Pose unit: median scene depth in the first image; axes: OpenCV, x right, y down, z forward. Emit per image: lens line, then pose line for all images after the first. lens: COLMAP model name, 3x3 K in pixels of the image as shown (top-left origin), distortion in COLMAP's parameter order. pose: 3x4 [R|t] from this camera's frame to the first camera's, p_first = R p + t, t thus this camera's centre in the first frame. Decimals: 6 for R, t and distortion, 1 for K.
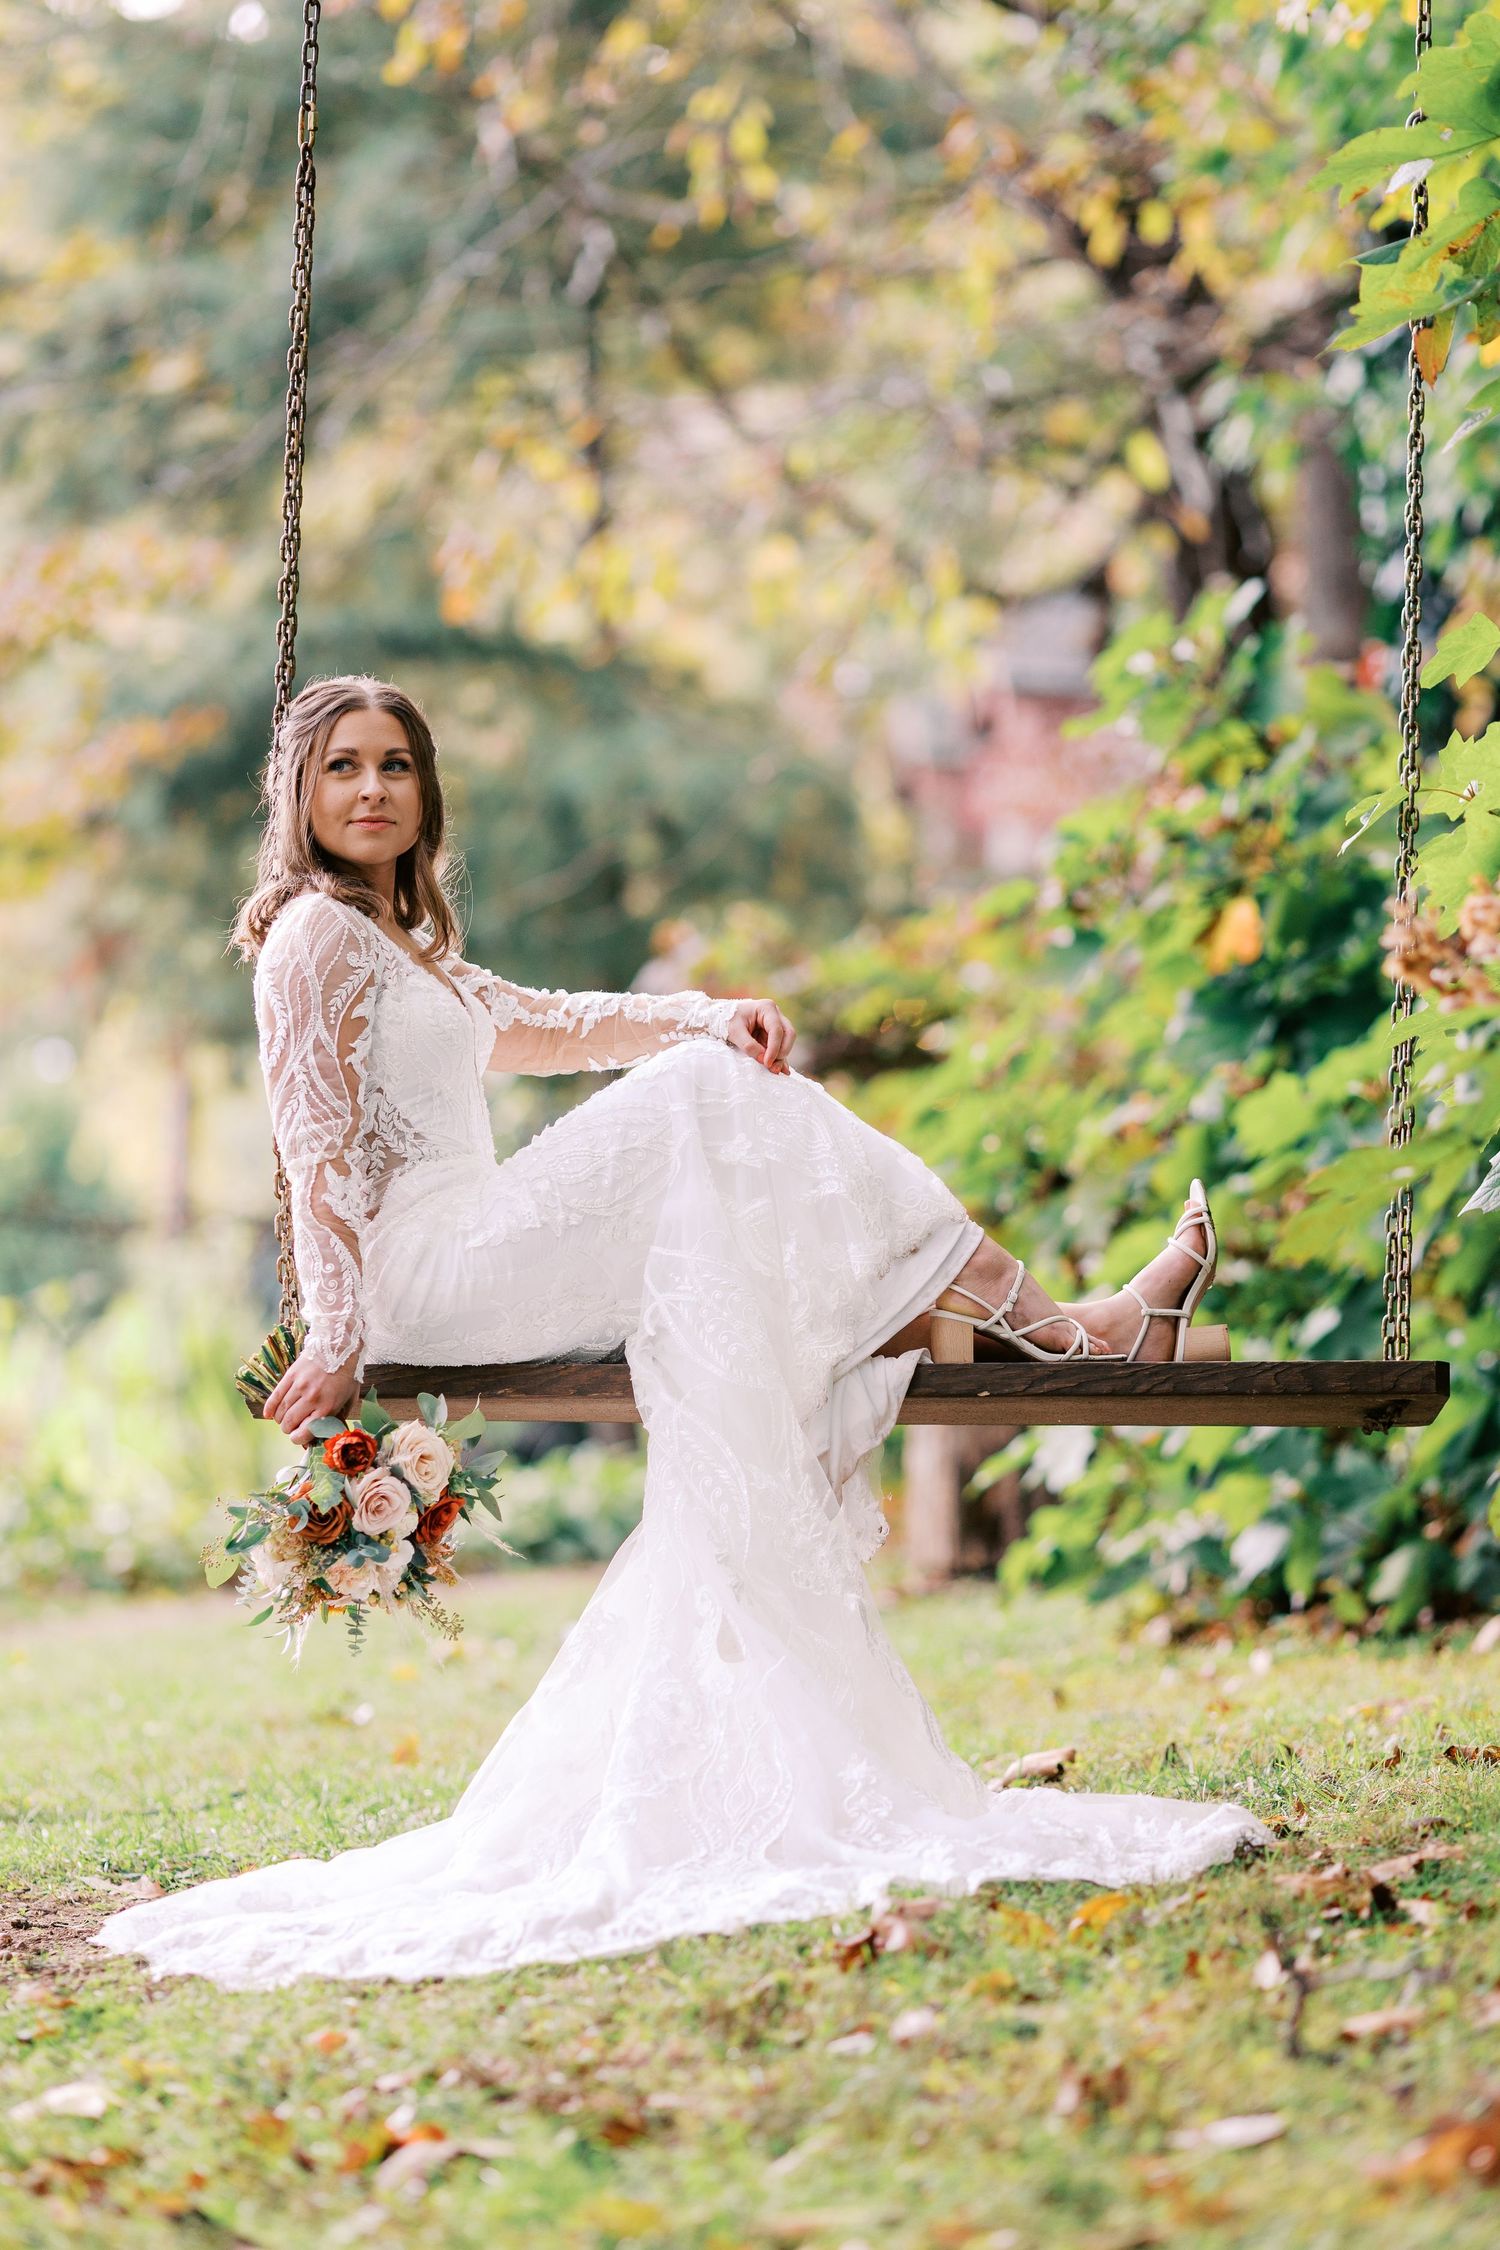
lens RADIAL K [[8620.6, 0, 750.3], [0, 8620.6, 1125.4], [0, 0, 1]] dist [0.225736, 0.000000]
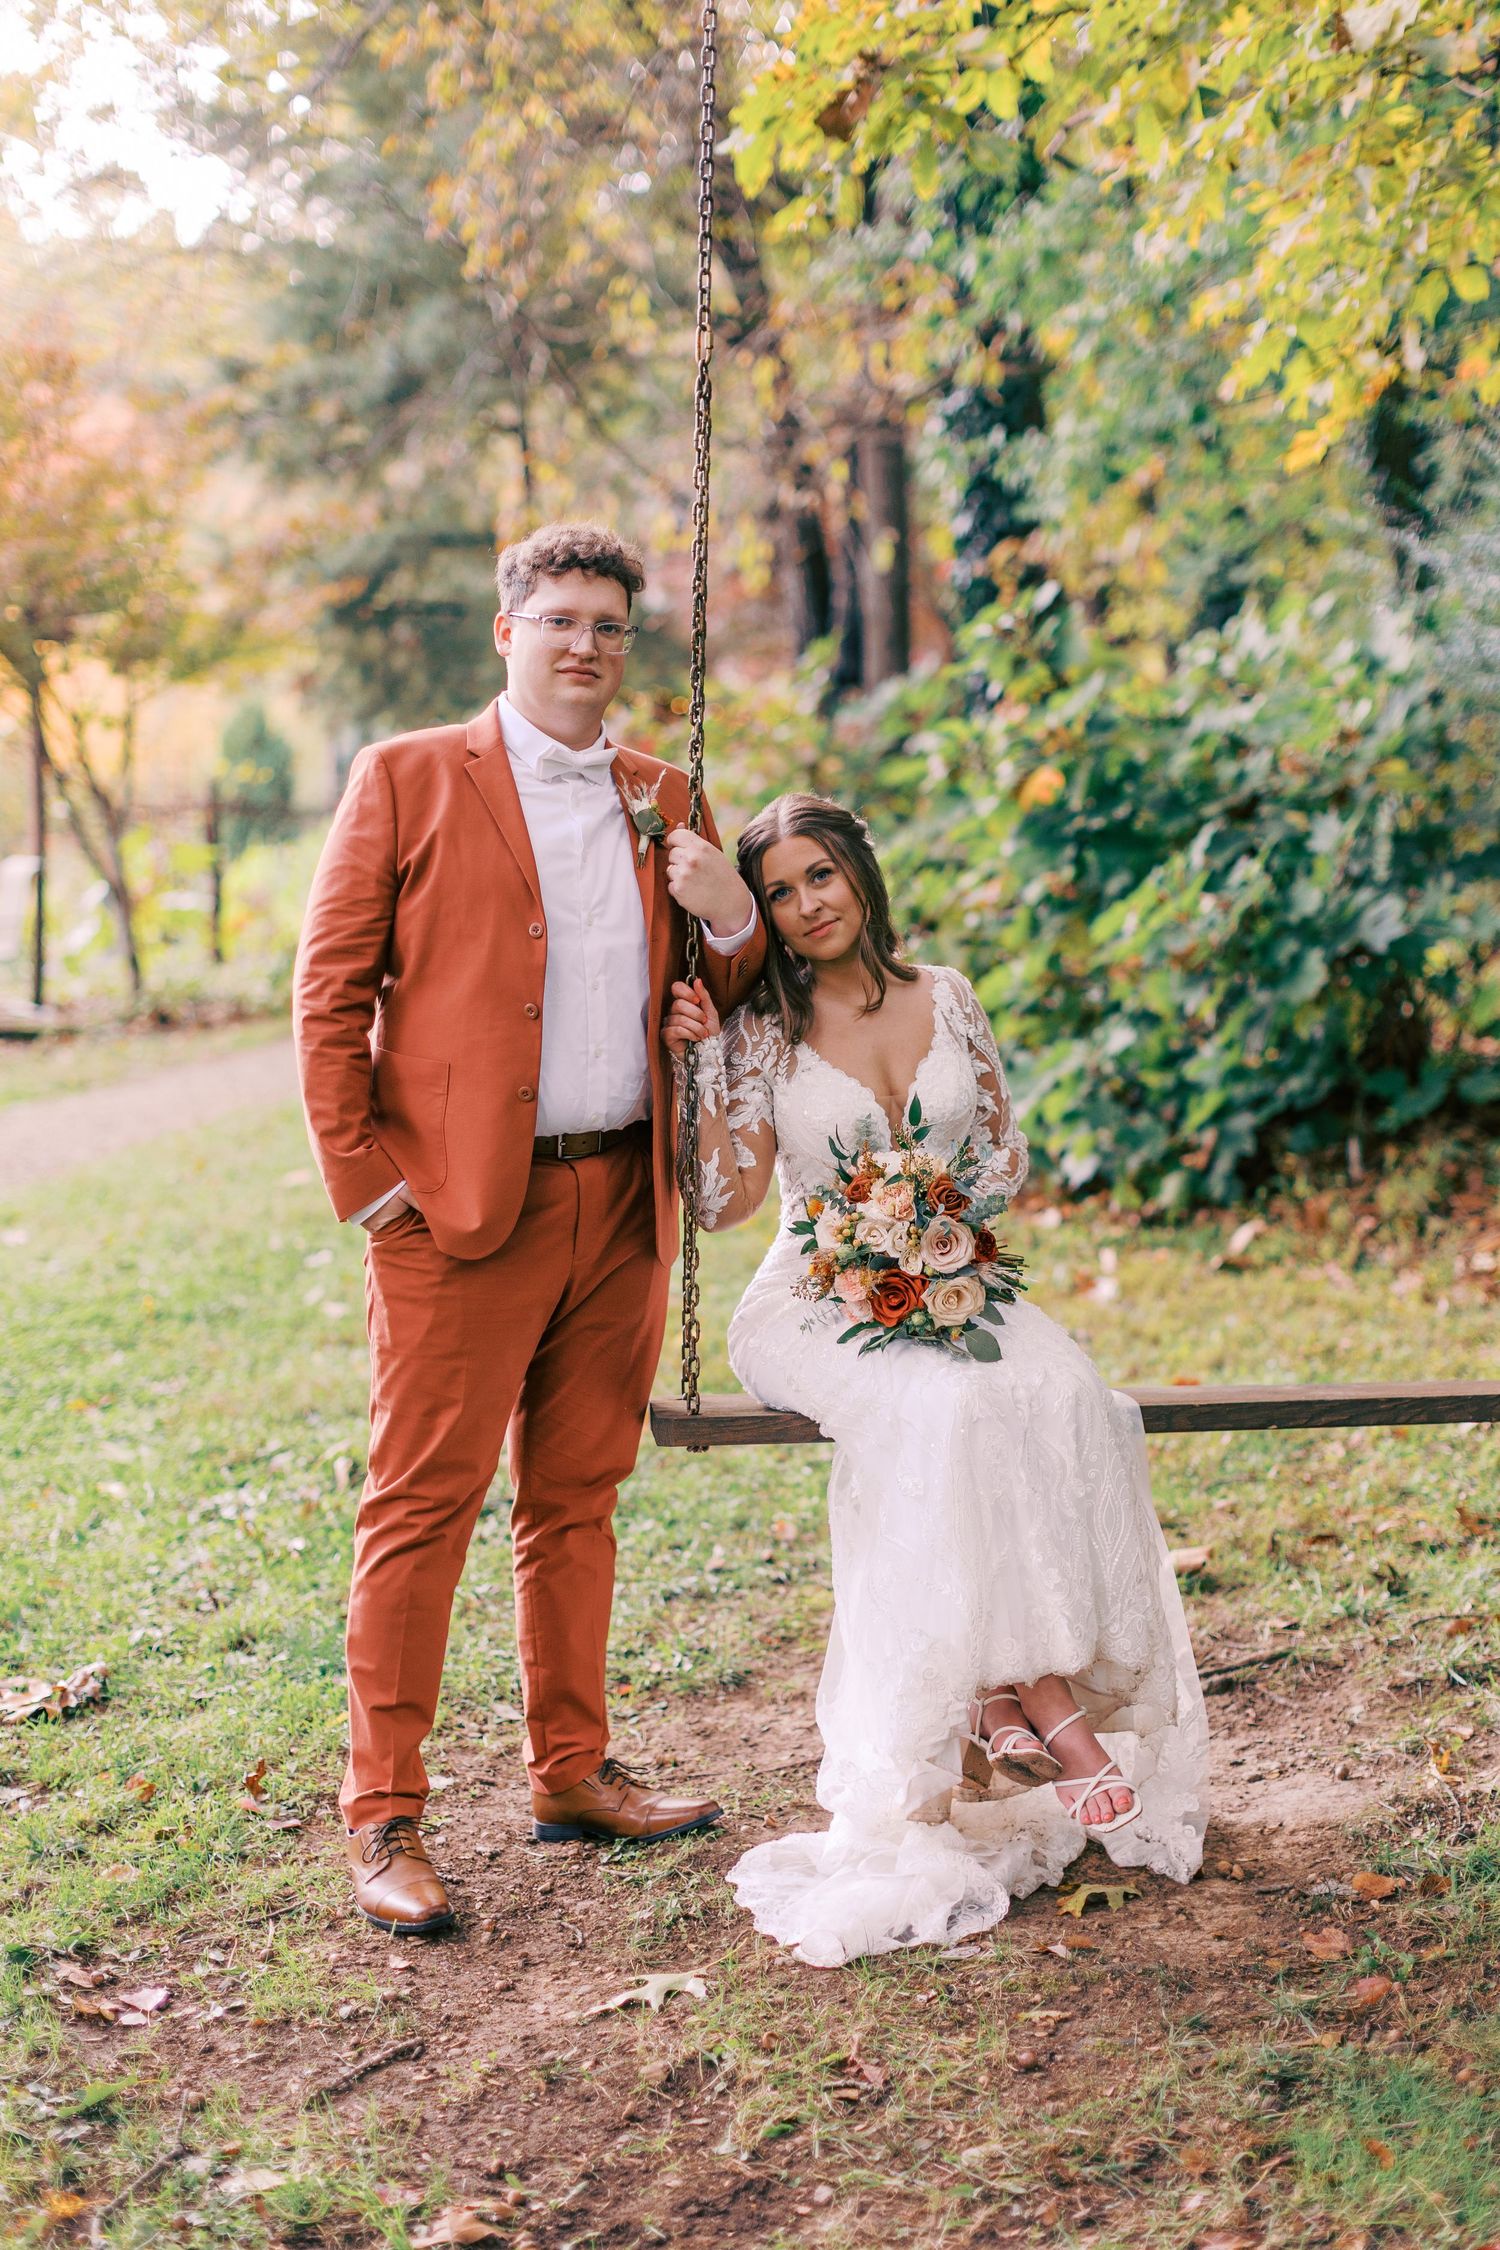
lens RADIAL K [[3292.7, 0, 748.4], [0, 3292.7, 1124.3], [0, 0, 1]] dist [-0.029324, 0.000000]
pose [[0.997487, -0.017693, 0.068611, -0.023506], [0.008273, 0.990781, 0.135223, -0.022005], [-0.070371, -0.134315, 0.988437, 0.169736]]
